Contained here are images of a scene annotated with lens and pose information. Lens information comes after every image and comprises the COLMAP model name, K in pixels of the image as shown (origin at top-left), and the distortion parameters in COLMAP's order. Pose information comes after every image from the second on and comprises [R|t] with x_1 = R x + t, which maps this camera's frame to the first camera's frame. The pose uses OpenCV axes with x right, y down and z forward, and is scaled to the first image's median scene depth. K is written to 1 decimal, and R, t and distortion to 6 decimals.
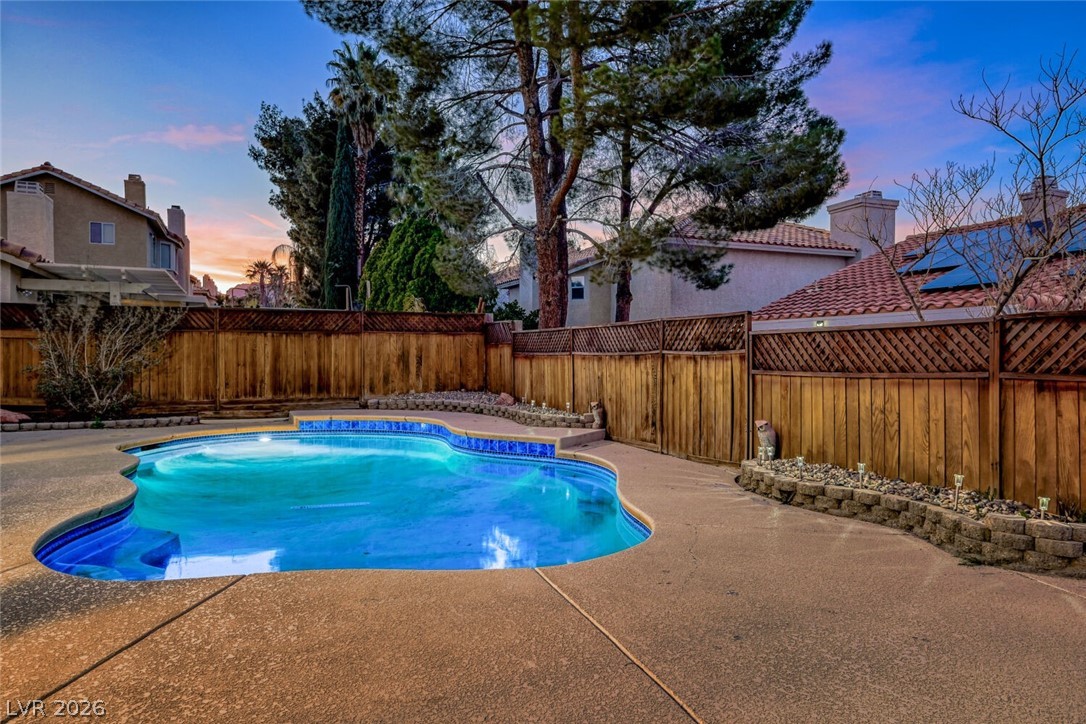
lens RADIAL K [[699.7, 0, 543.0], [0, 699.7, 362.0], [0, 0, 1]] dist [0.032821, 0.000482]
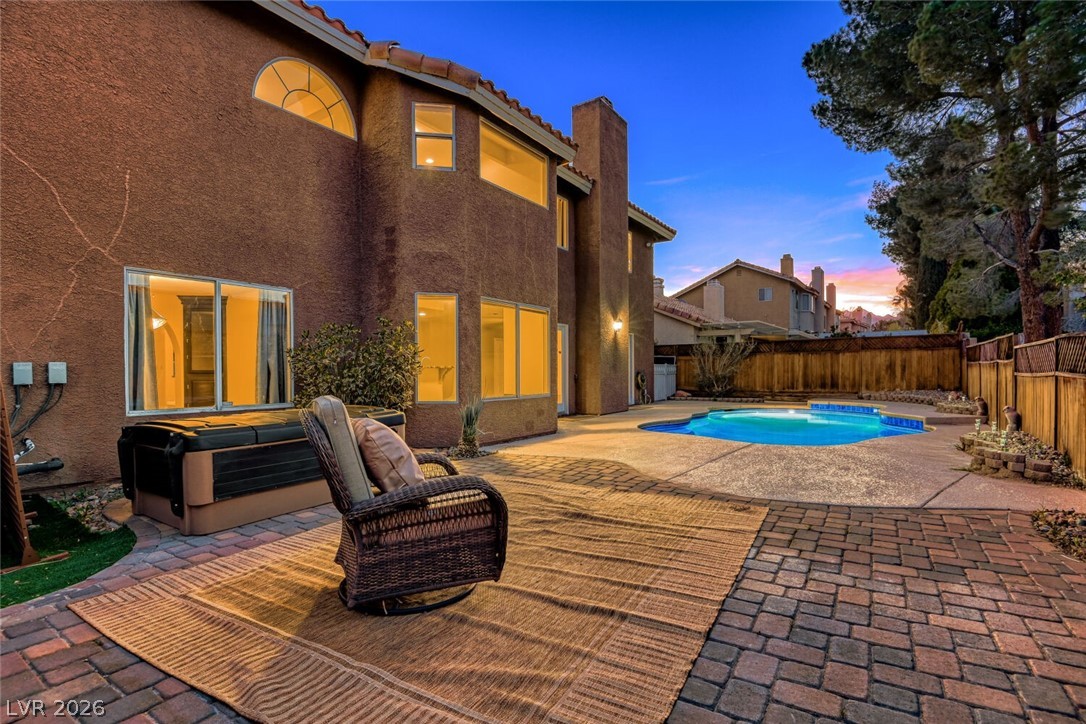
lens RADIAL K [[480.6, 0, 543.0], [0, 480.6, 362.0], [0, 0, 1]] dist [0.000090, 0.000010]
pose [[0.520747, -0.017845, -0.853525, 0.291345], [0.001666, 0.999801, -0.019887, 0.003127], [0.853709, 0.008934, 0.520673, -0.167066]]
